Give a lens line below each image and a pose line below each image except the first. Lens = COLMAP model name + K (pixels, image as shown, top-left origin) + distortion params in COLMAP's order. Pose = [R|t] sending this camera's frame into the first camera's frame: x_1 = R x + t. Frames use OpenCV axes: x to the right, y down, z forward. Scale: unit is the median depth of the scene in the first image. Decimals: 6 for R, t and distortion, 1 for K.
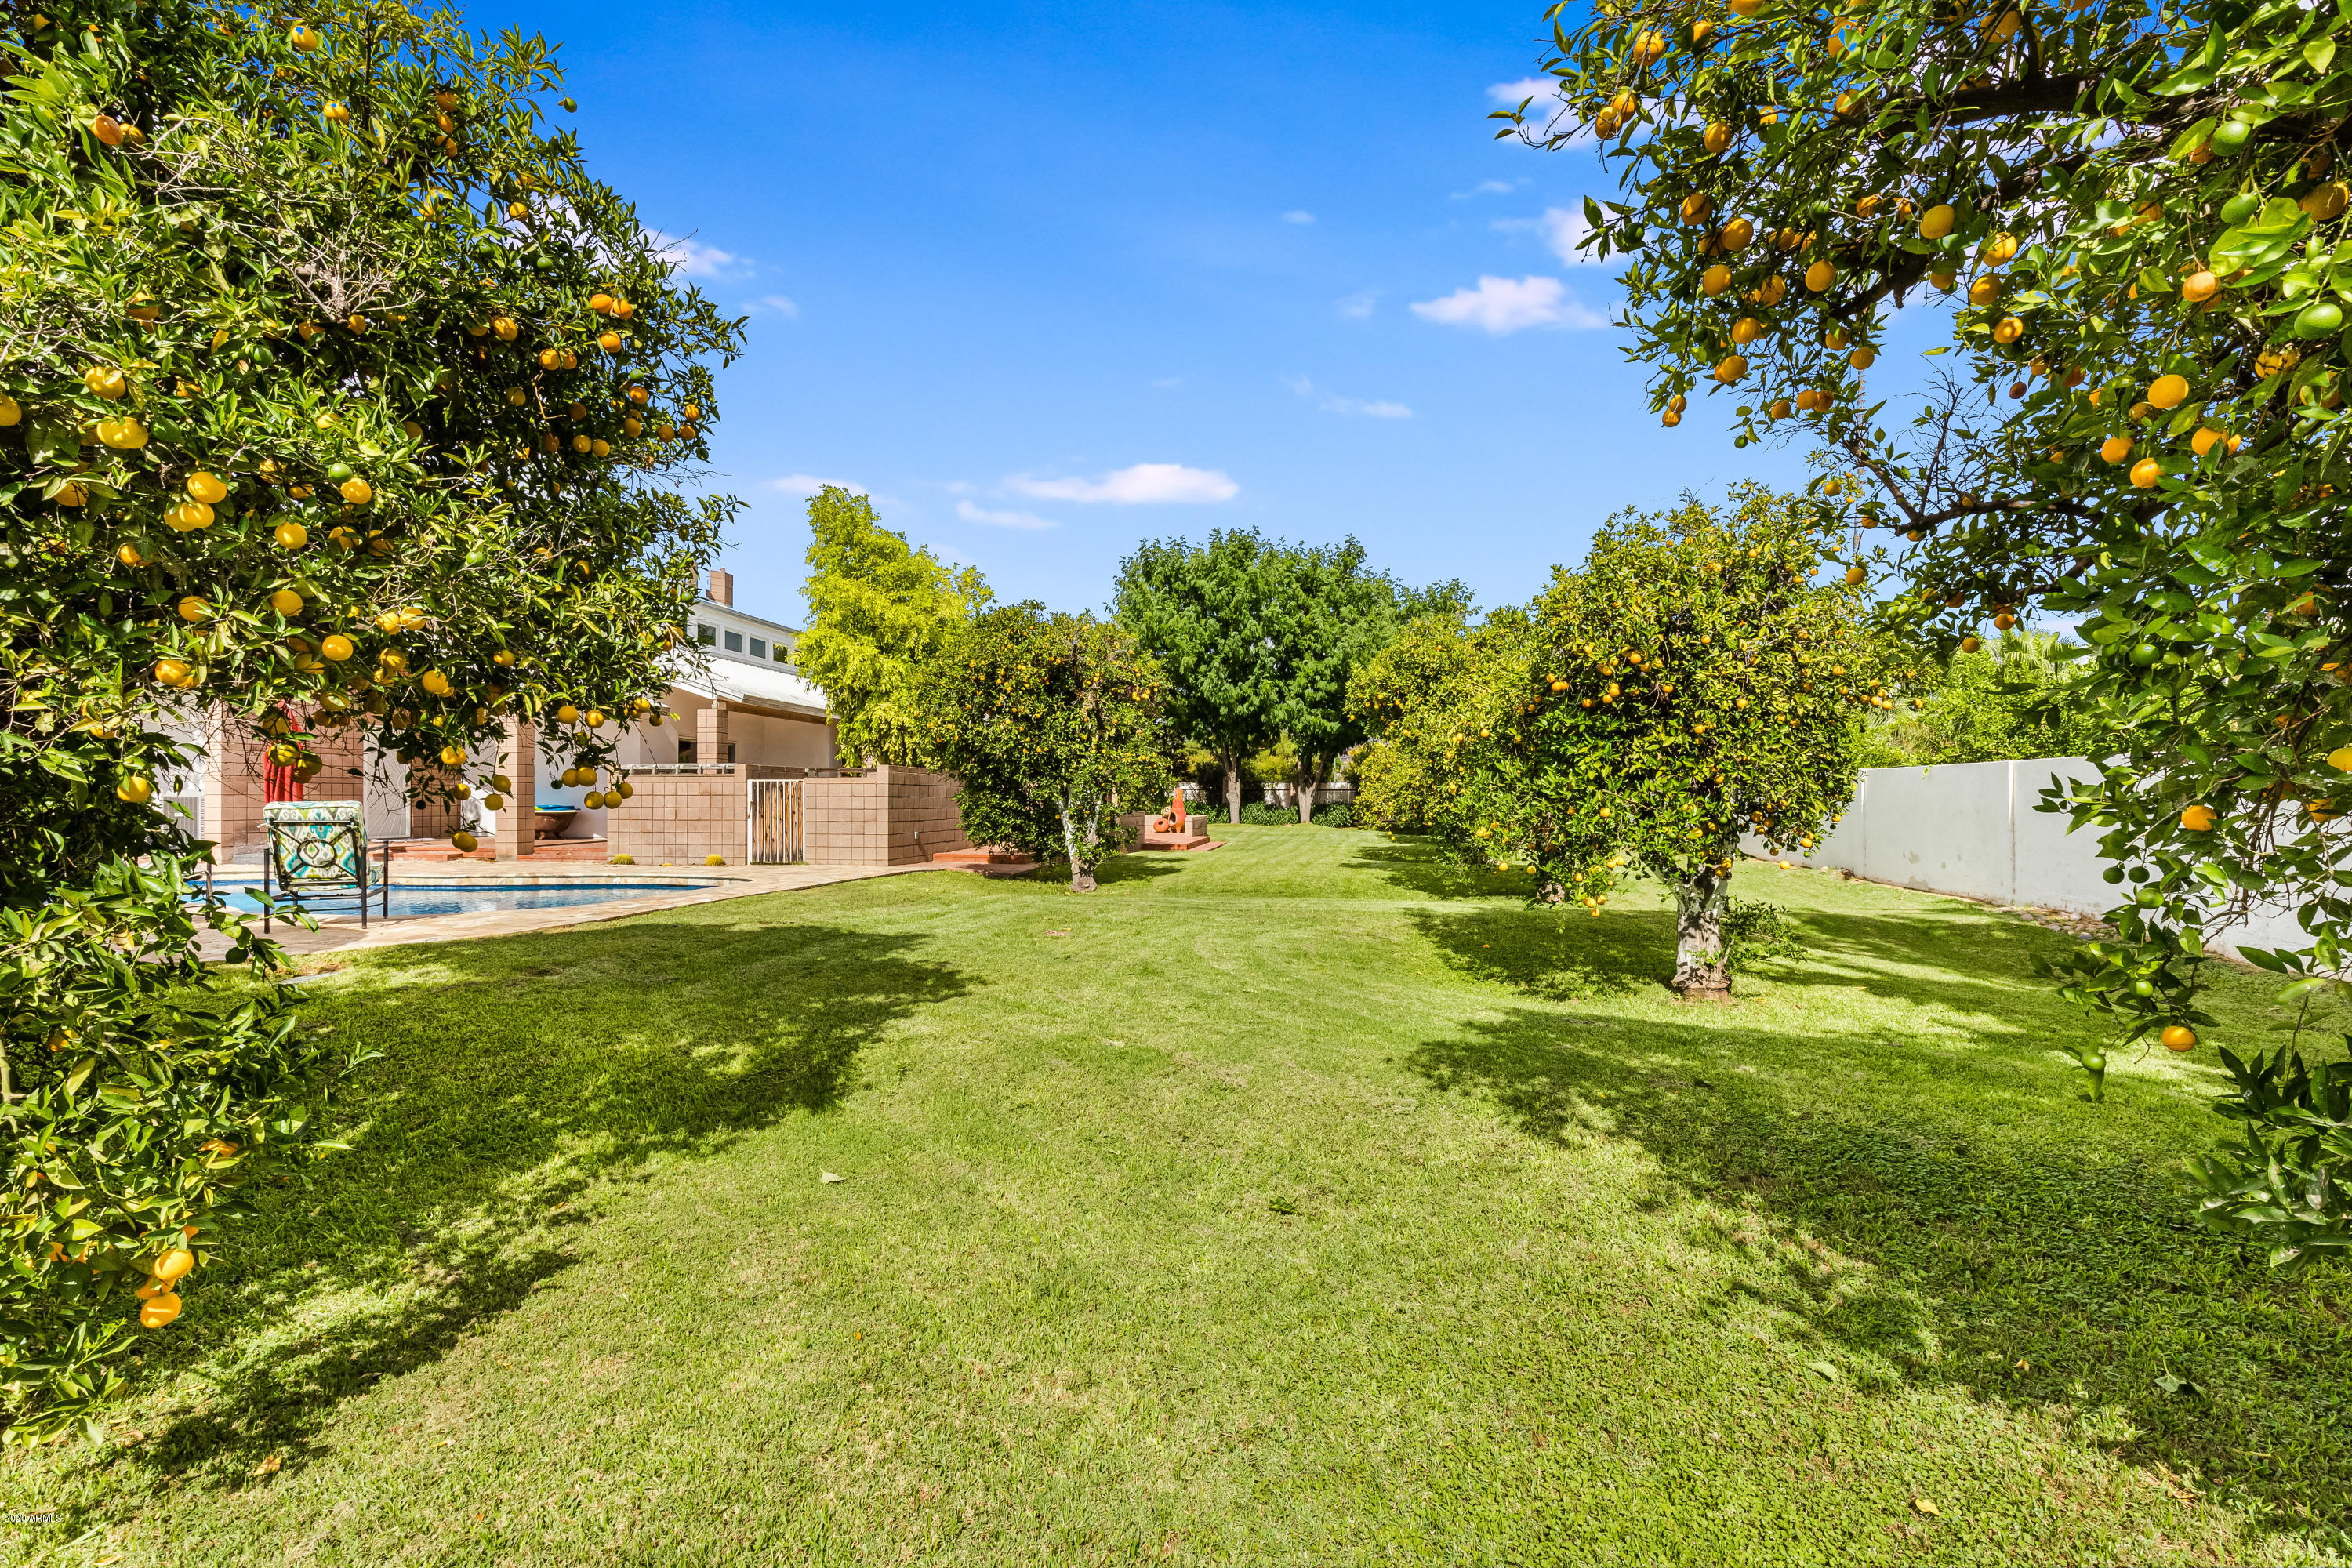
lens RADIAL K [[1071.4, 0, 1176.0], [0, 1071.4, 784.0], [0, 0, 1]] dist [0.019932, -0.000306]
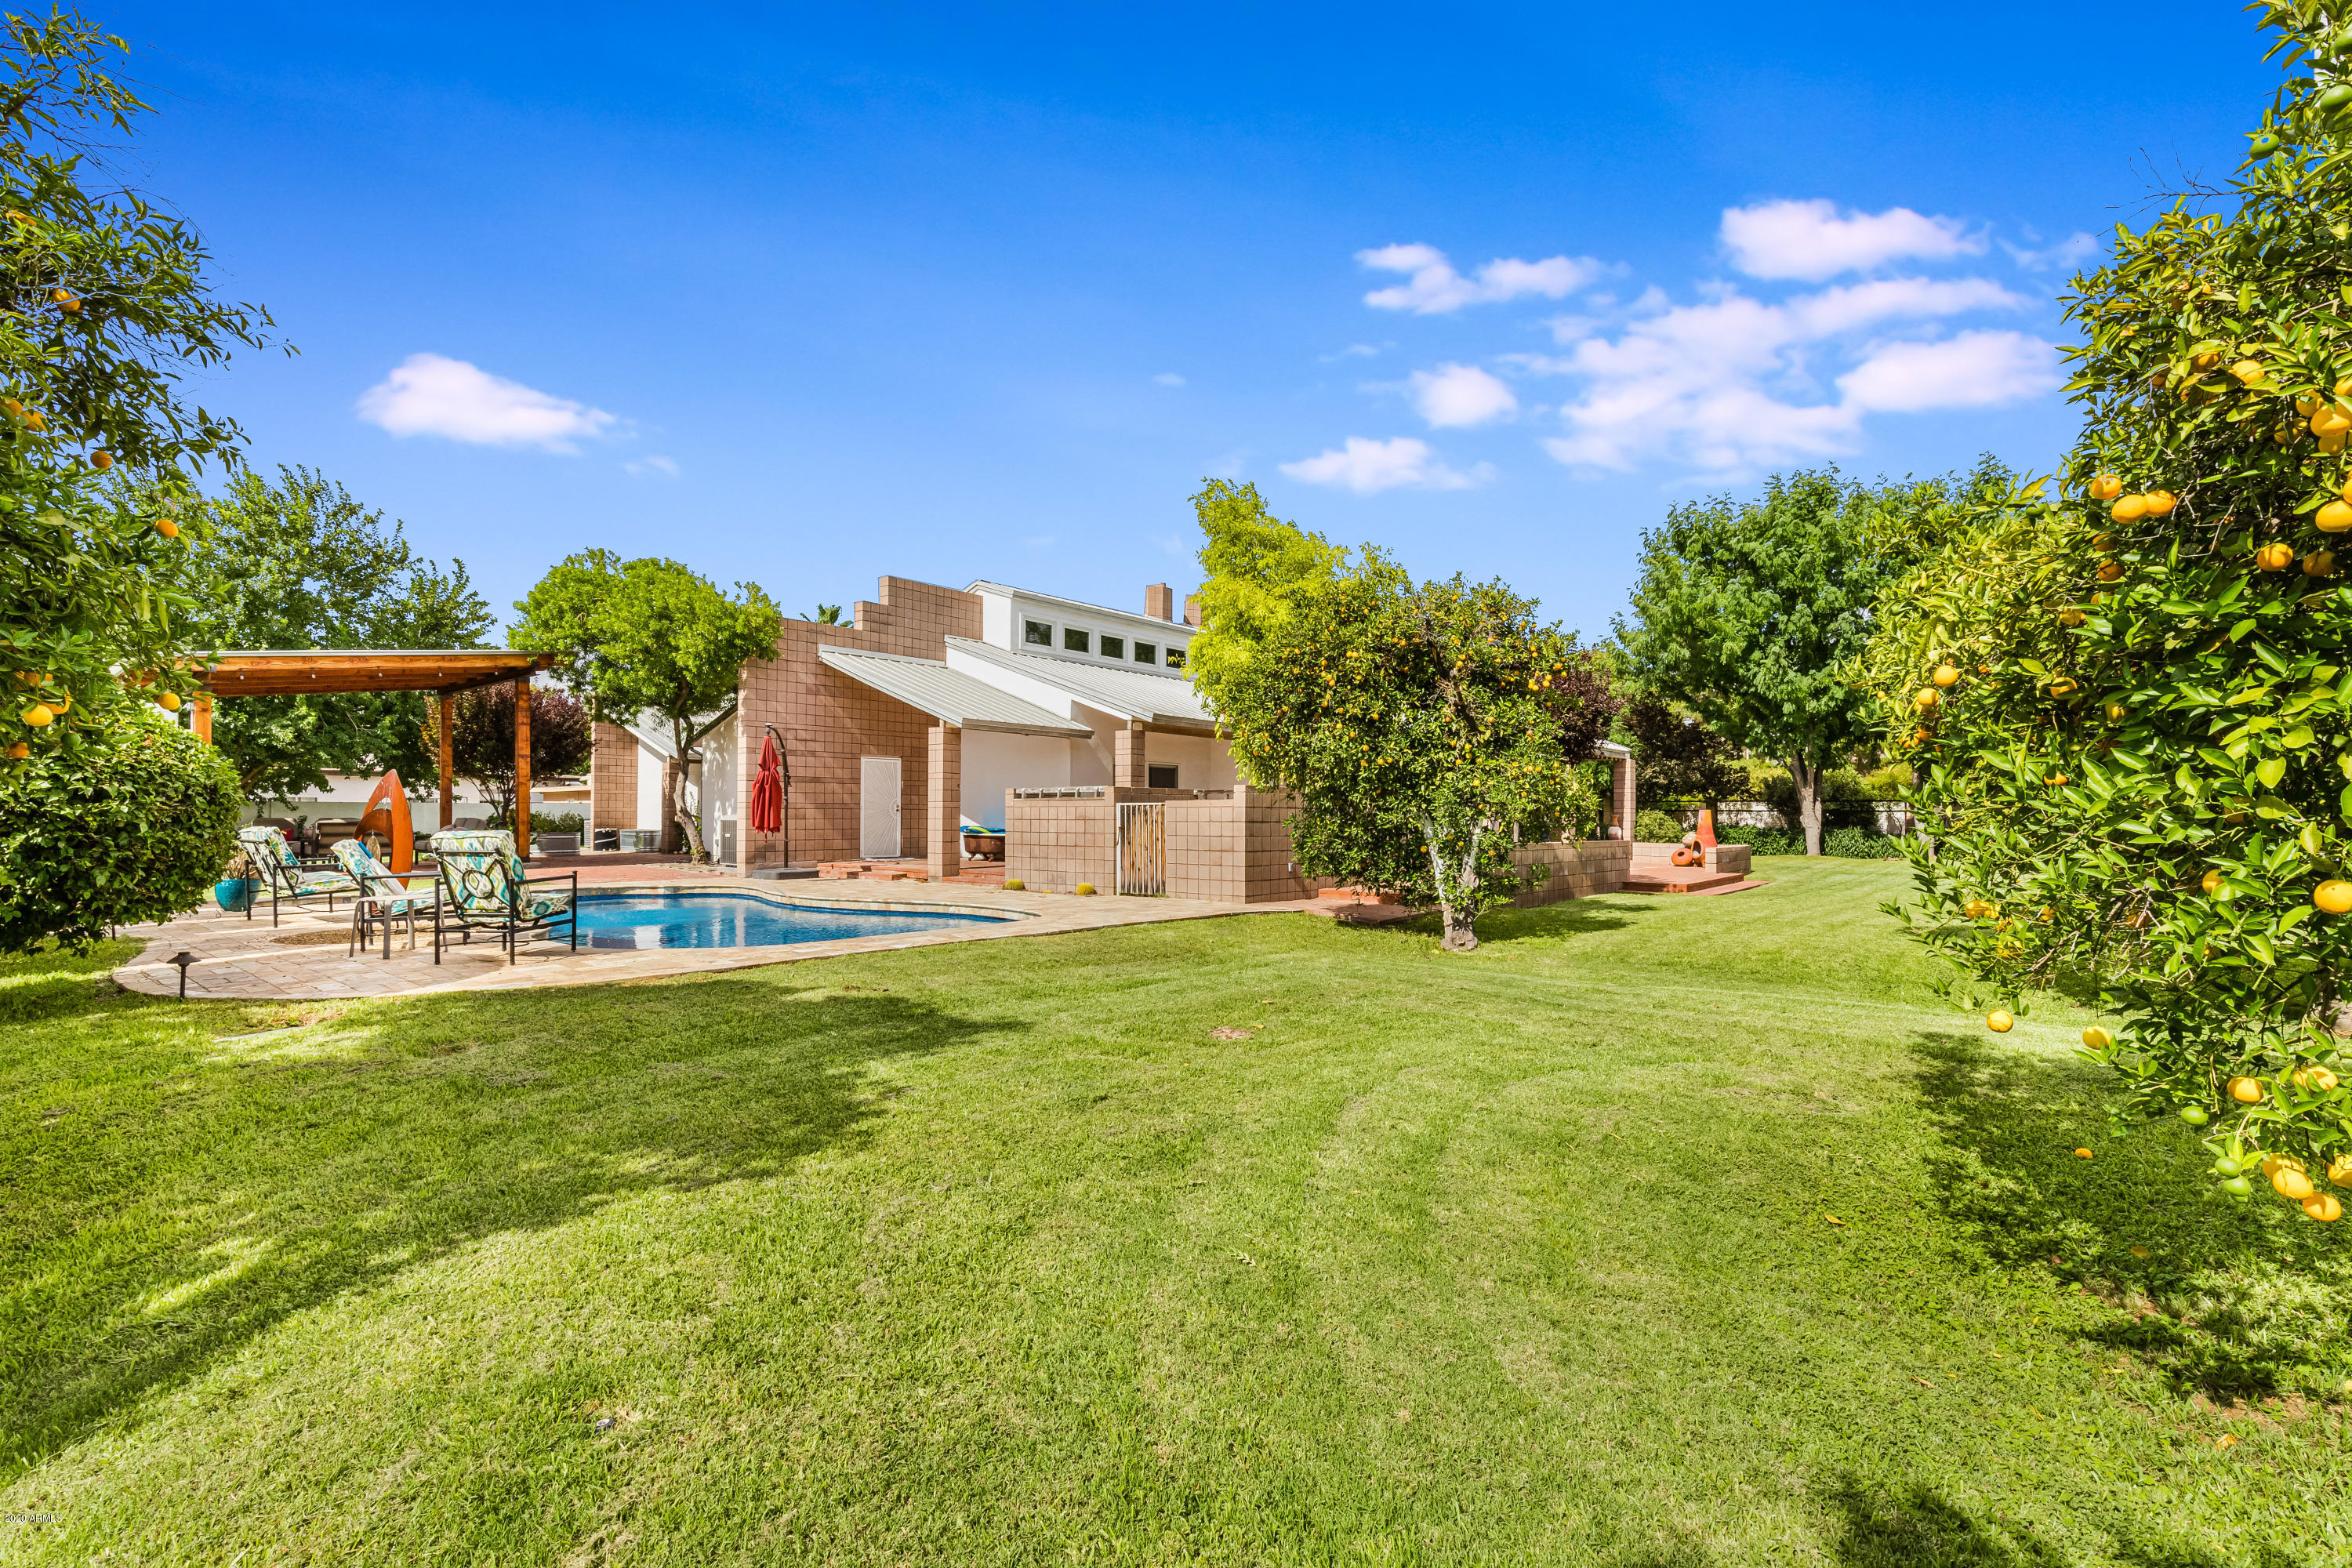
lens RADIAL K [[1071.4, 0, 1176.0], [0, 1071.4, 784.0], [0, 0, 1]] dist [0.019932, -0.000306]
pose [[0.864112, -0.016353, -0.503033, 0.112877], [0.006329, 0.999746, -0.021629, -0.000236], [0.503259, 0.015506, 0.863996, 0.236988]]
